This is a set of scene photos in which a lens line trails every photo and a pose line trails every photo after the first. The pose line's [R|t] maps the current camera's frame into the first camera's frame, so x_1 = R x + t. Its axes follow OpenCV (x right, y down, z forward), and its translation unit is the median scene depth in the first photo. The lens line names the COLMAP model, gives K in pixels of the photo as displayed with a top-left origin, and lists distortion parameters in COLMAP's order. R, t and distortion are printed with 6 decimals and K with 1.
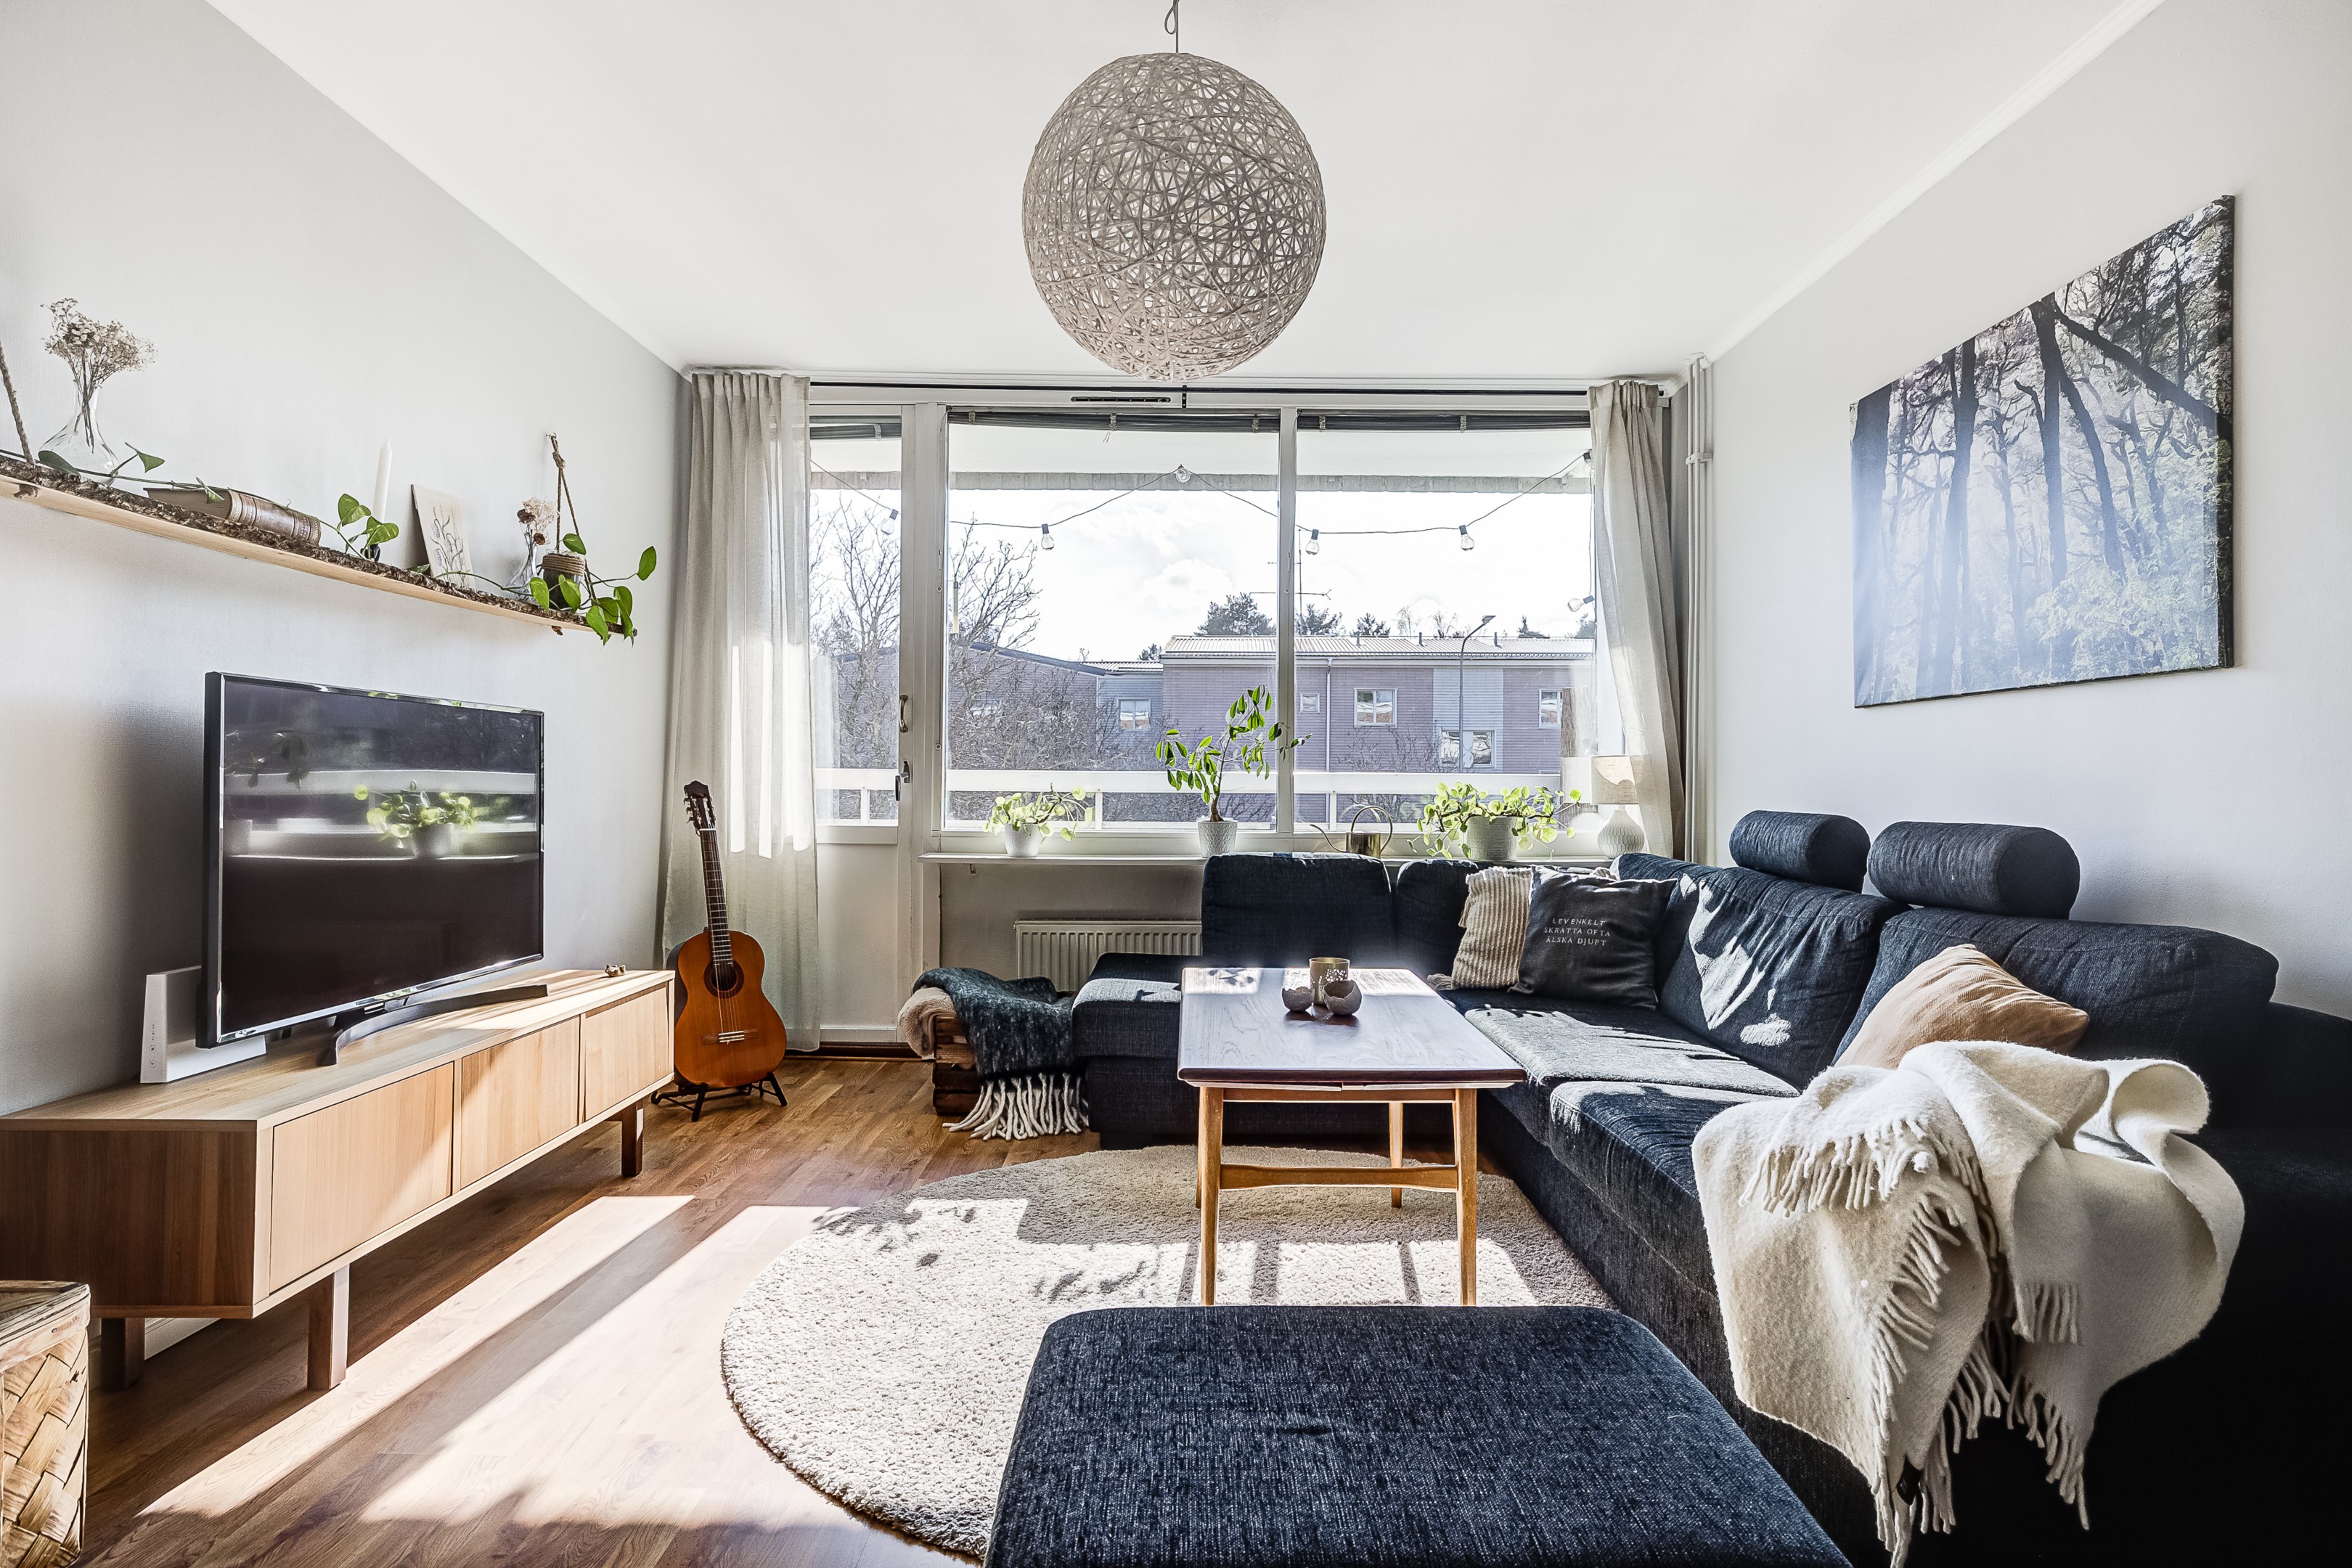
lens RADIAL K [[1291.6, 0, 1173.3], [0, 1291.6, 773.2], [0, 0, 1]] dist [-0.036422, 0.030689]
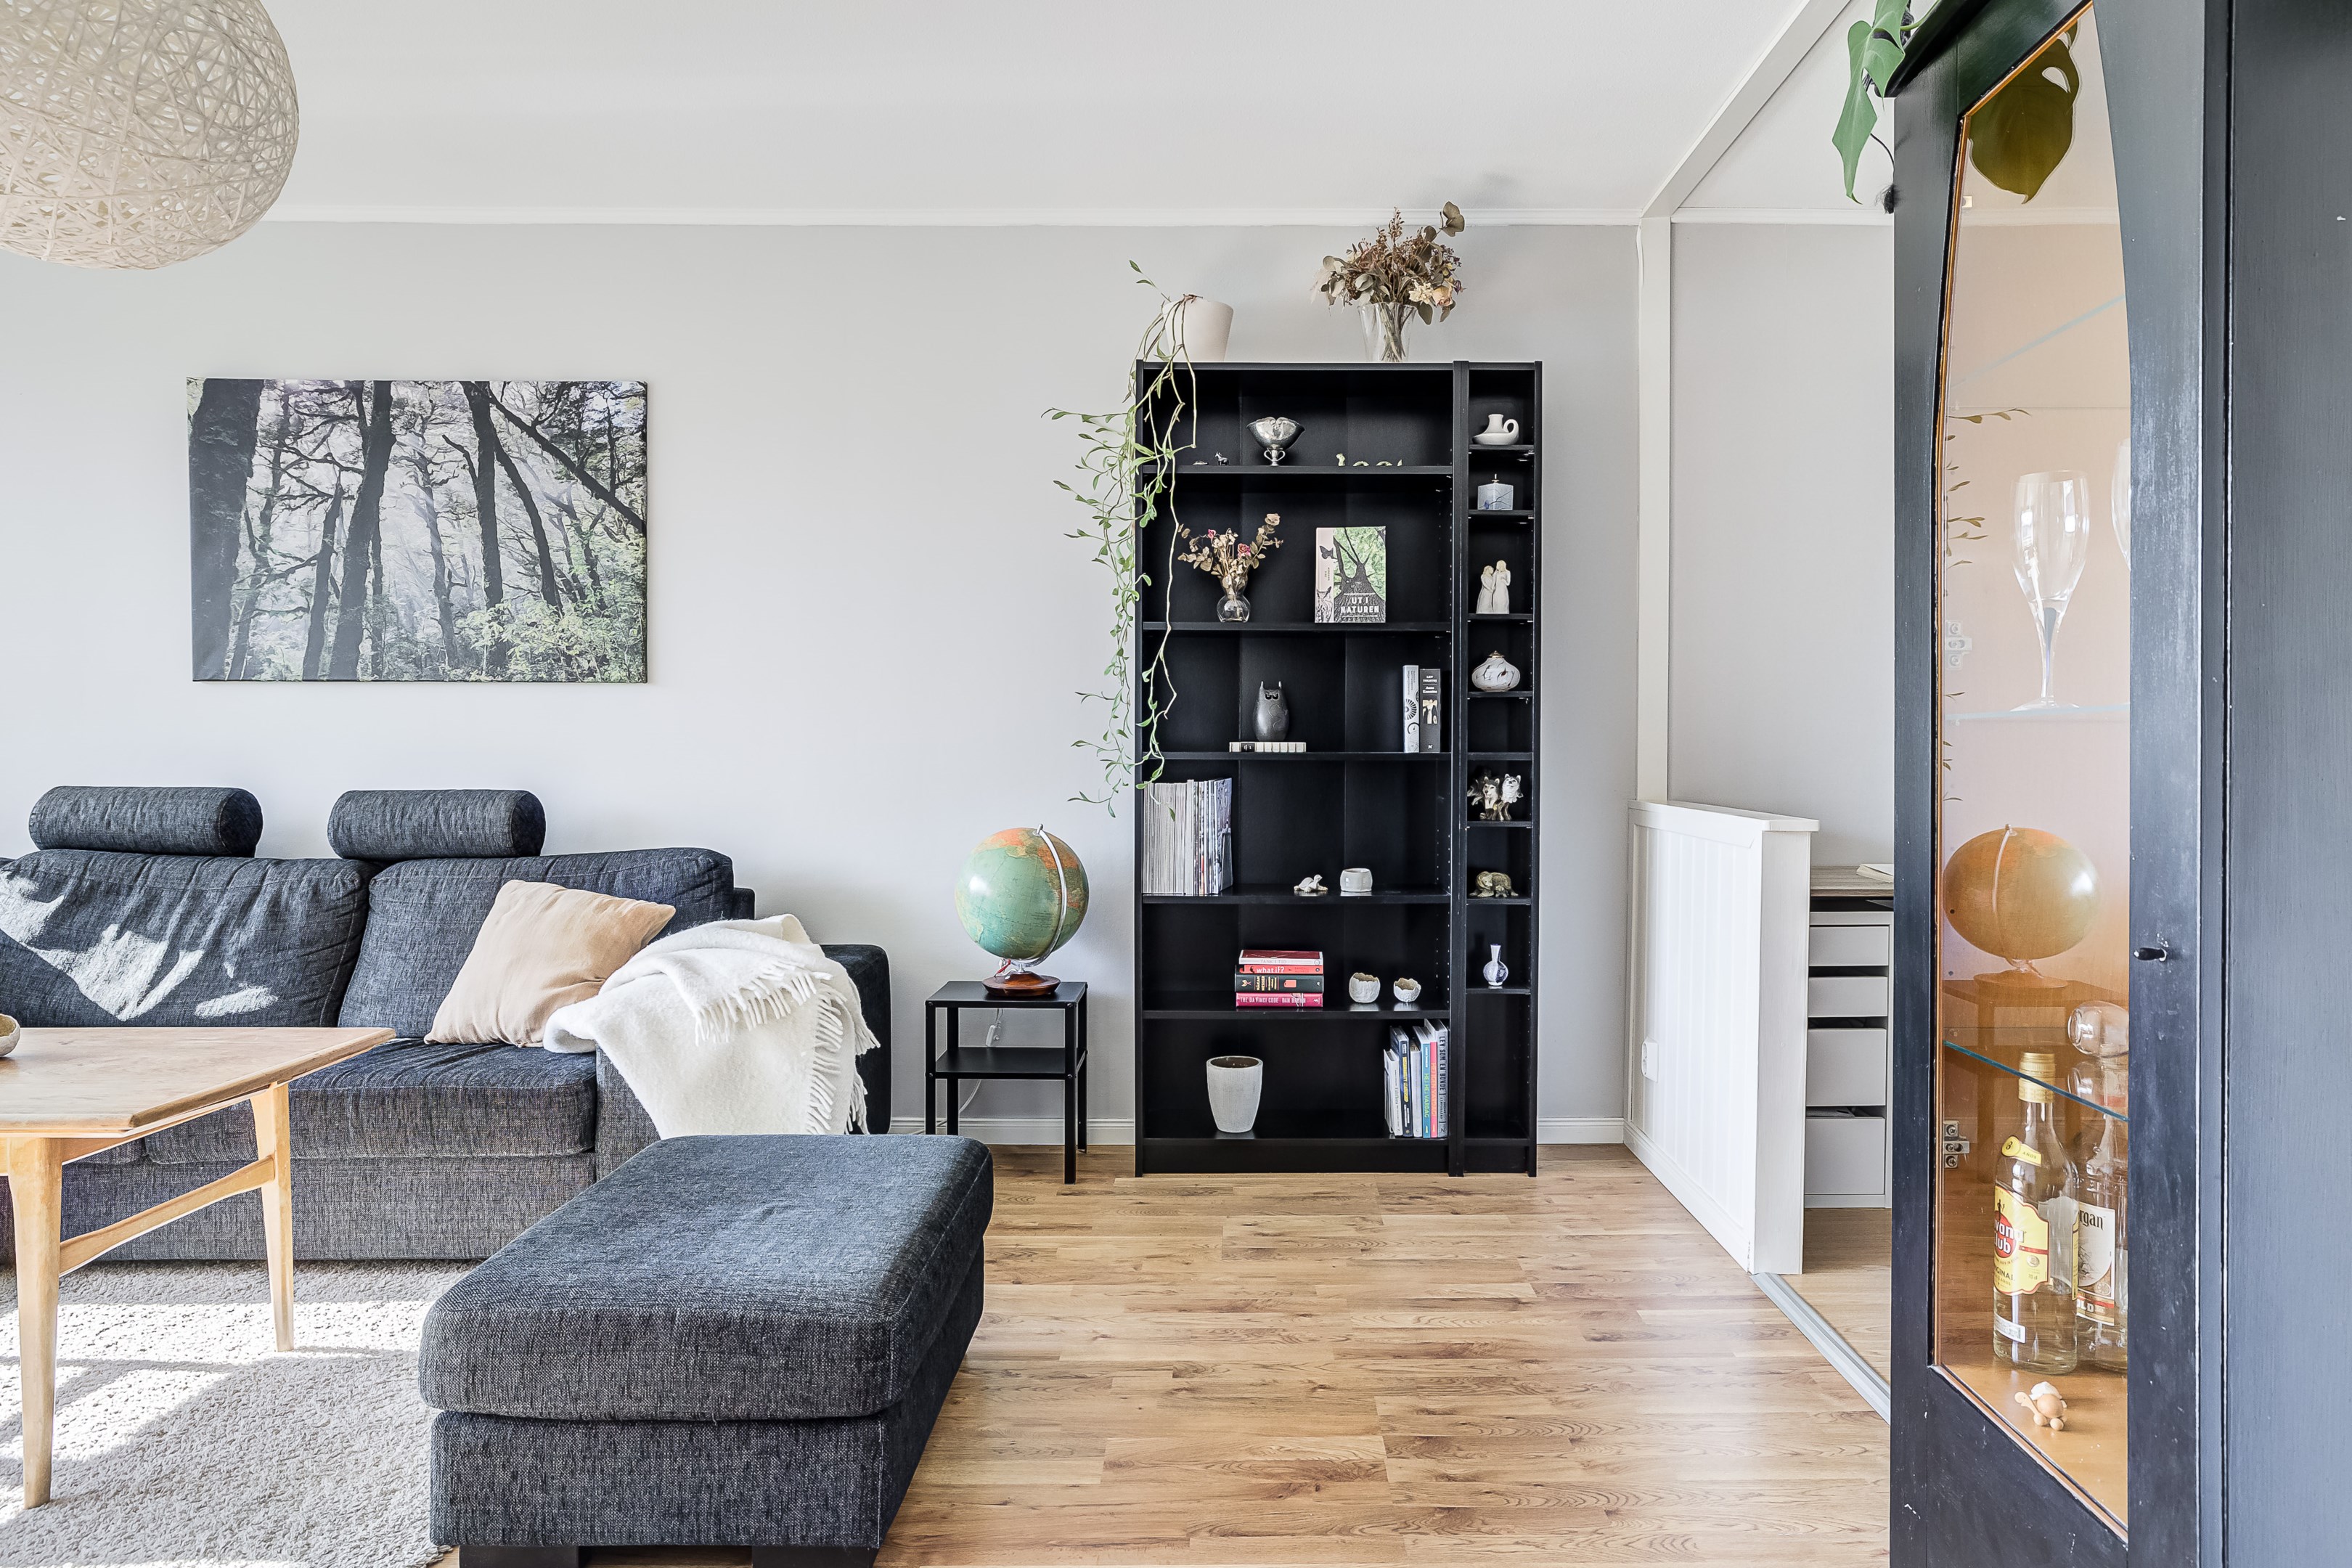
lens RADIAL K [[1366.8, 0, 1269.0], [0, 1366.8, 763.7], [0, 0, 1]] dist [-0.035367, 0.030644]
pose [[-0.030249, -0.018533, 0.999371, -0.686225], [-0.011122, 0.999772, 0.018203, -0.018004], [-0.999481, -0.010565, -0.030449, 0.224191]]
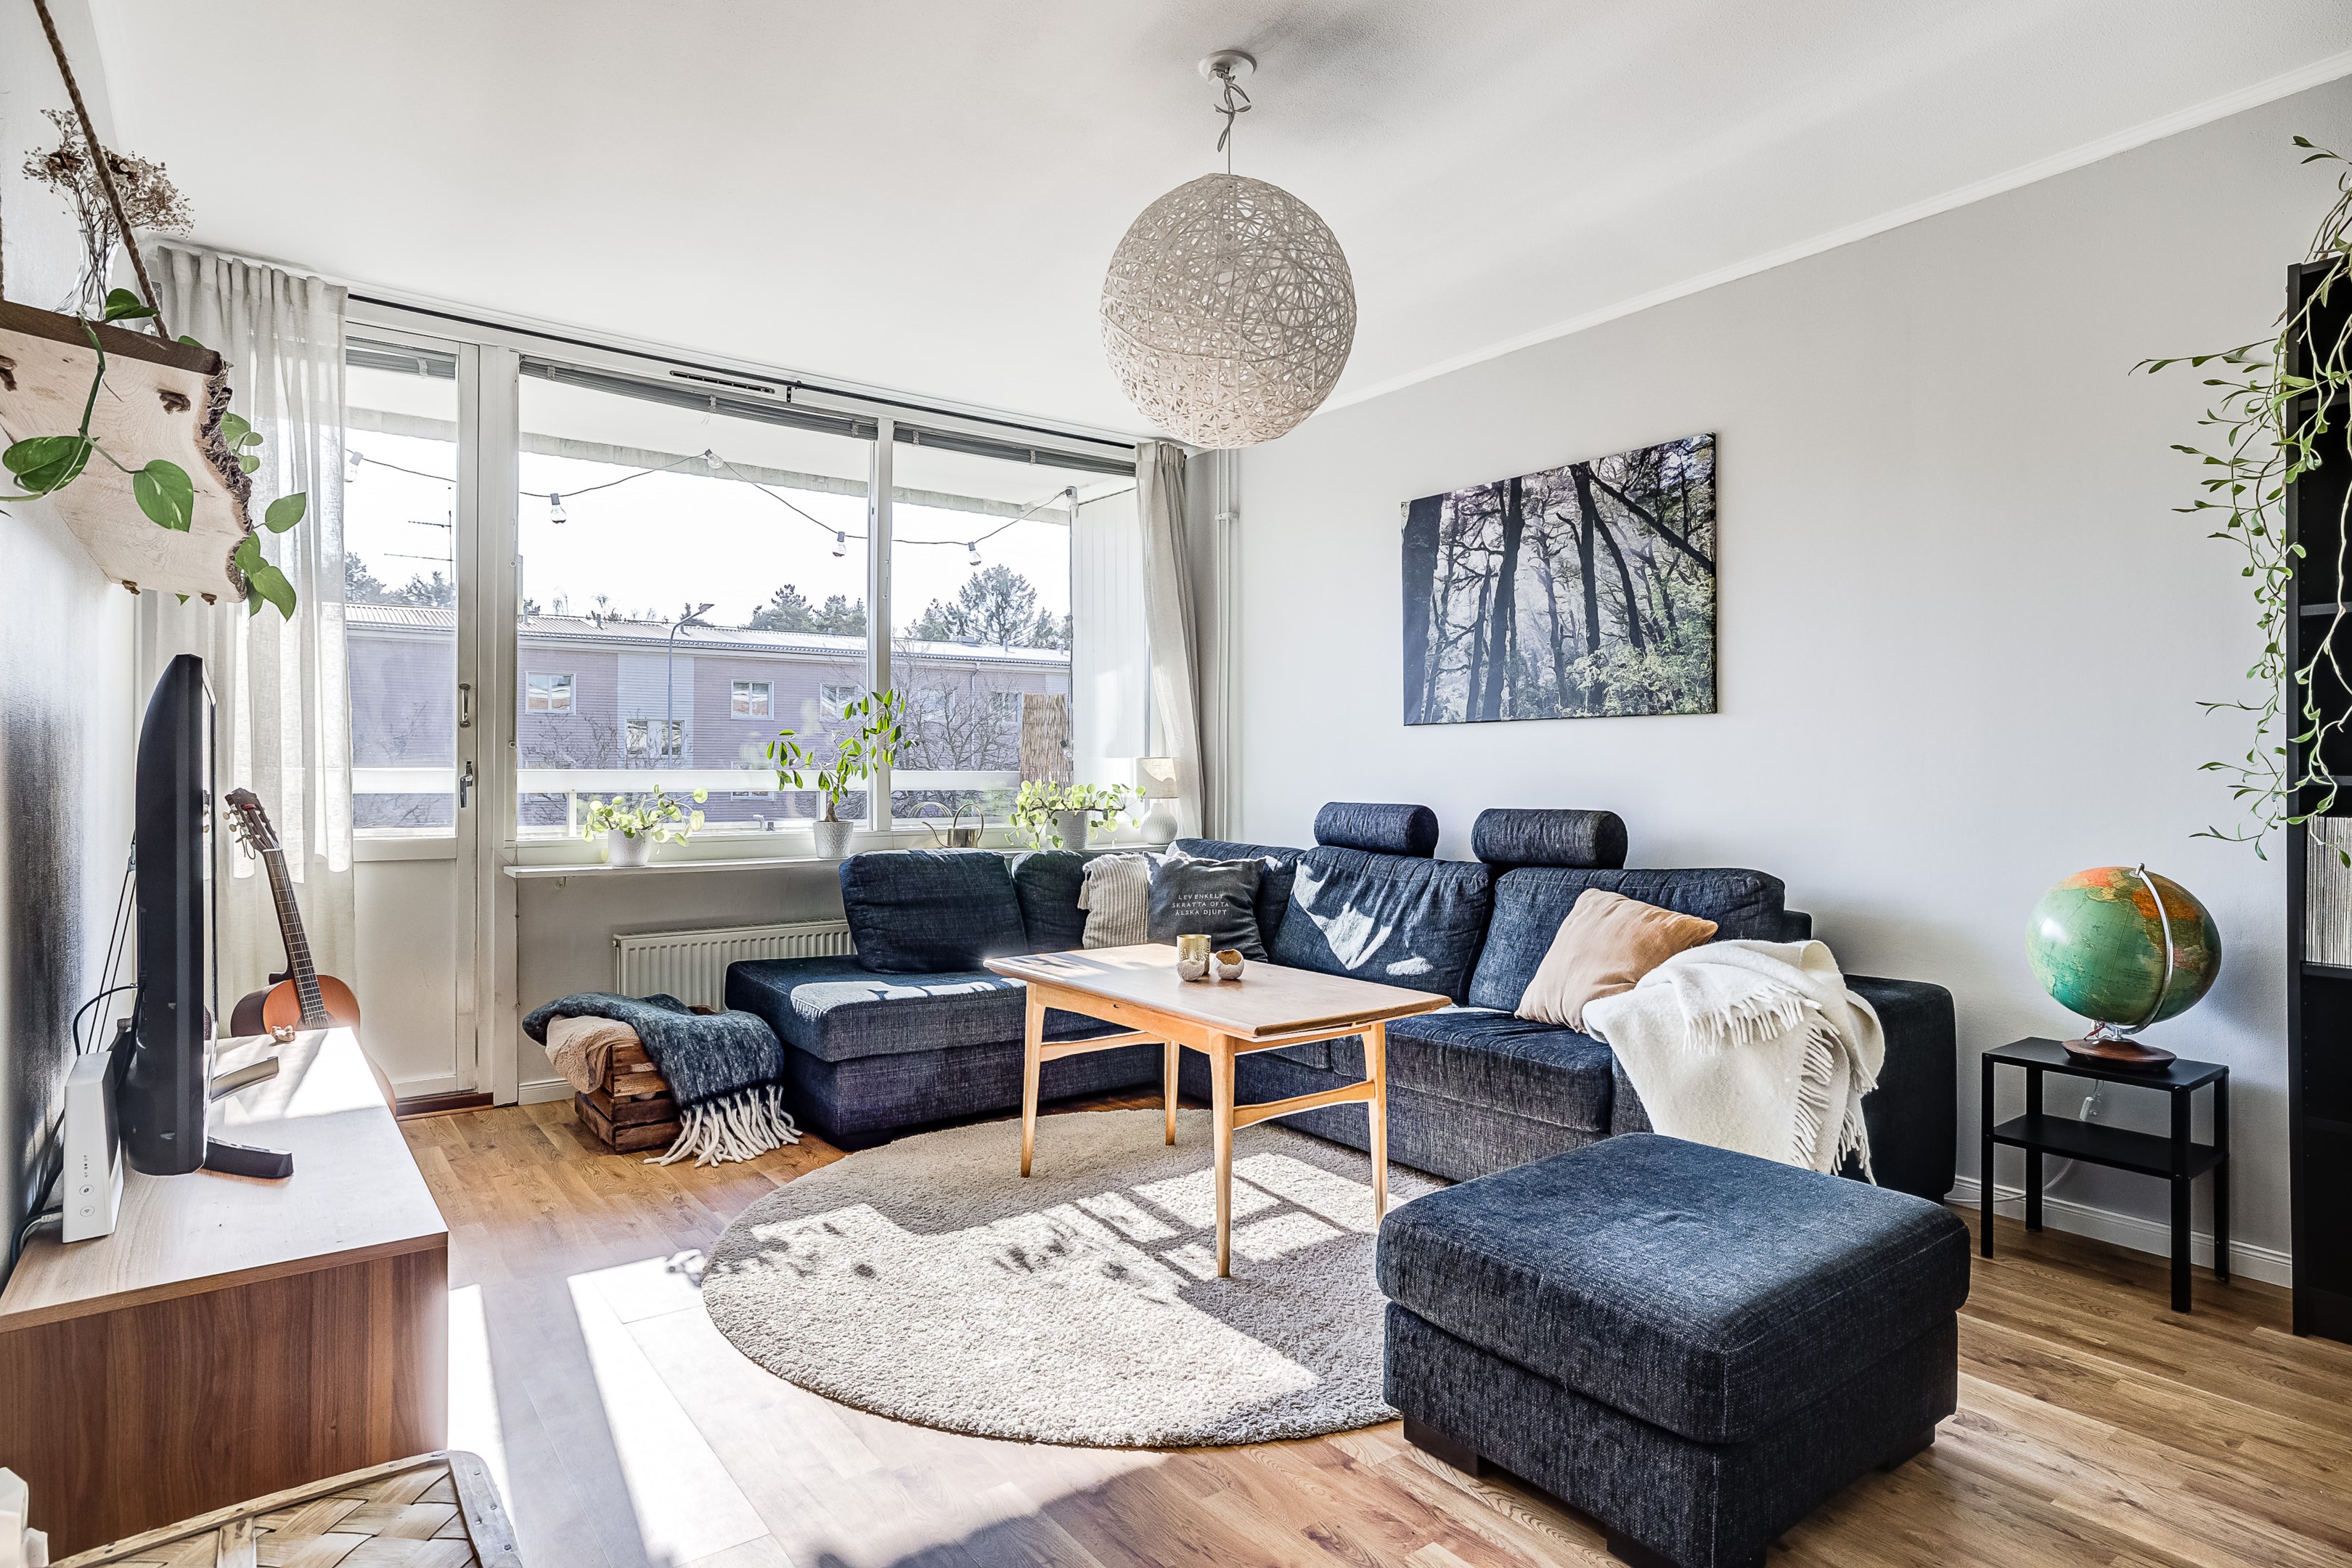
lens RADIAL K [[1291.6, 0, 1173.3], [0, 1291.6, 773.2], [0, 0, 1]] dist [-0.036422, 0.030689]
pose [[0.795761, -0.004936, 0.605590, -0.603830], [0.000218, 0.999969, 0.007863, -0.013807], [-0.605610, -0.006125, 0.795738, 0.069119]]
